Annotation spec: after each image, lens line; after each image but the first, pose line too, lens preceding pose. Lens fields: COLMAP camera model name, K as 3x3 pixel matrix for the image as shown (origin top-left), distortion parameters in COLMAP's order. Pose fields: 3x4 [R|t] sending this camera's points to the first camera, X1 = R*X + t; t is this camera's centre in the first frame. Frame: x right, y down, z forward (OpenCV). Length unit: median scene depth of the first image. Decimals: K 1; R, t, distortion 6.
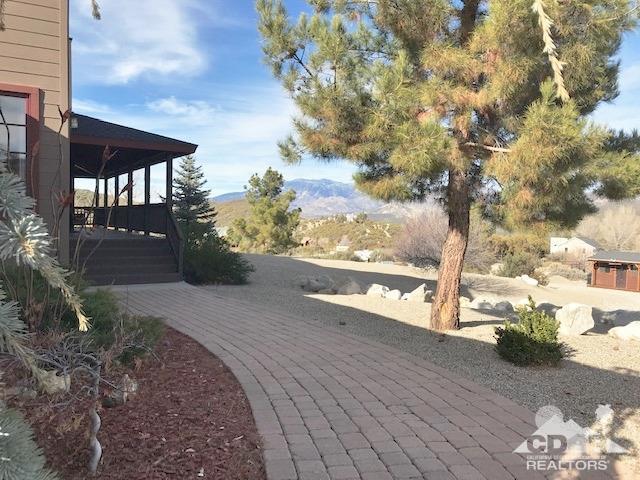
lens RADIAL K [[525.8, 0, 322.0], [0, 525.8, 242.6], [0, 0, 1]] dist [0.005939, 0.018758]
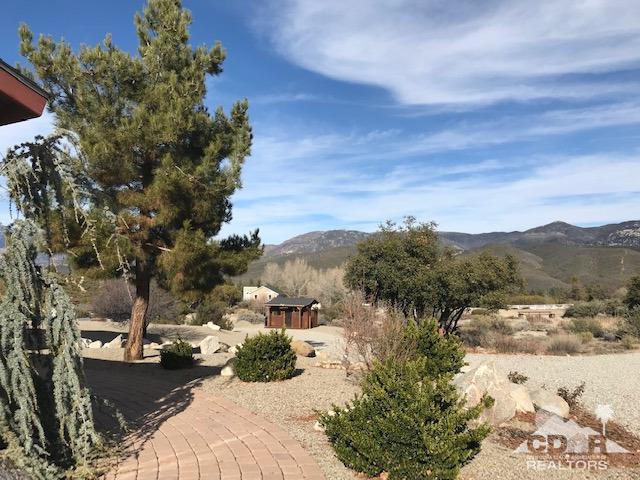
lens RADIAL K [[525.8, 0, 333.7], [0, 525.8, 237.0], [0, 0, 1]] dist [0.005939, 0.018758]
pose [[0.841915, 0.014509, 0.539415, -0.084243], [0.042441, 0.994761, -0.092999, -0.022360], [-0.537939, 0.101191, 0.836888, -0.483624]]
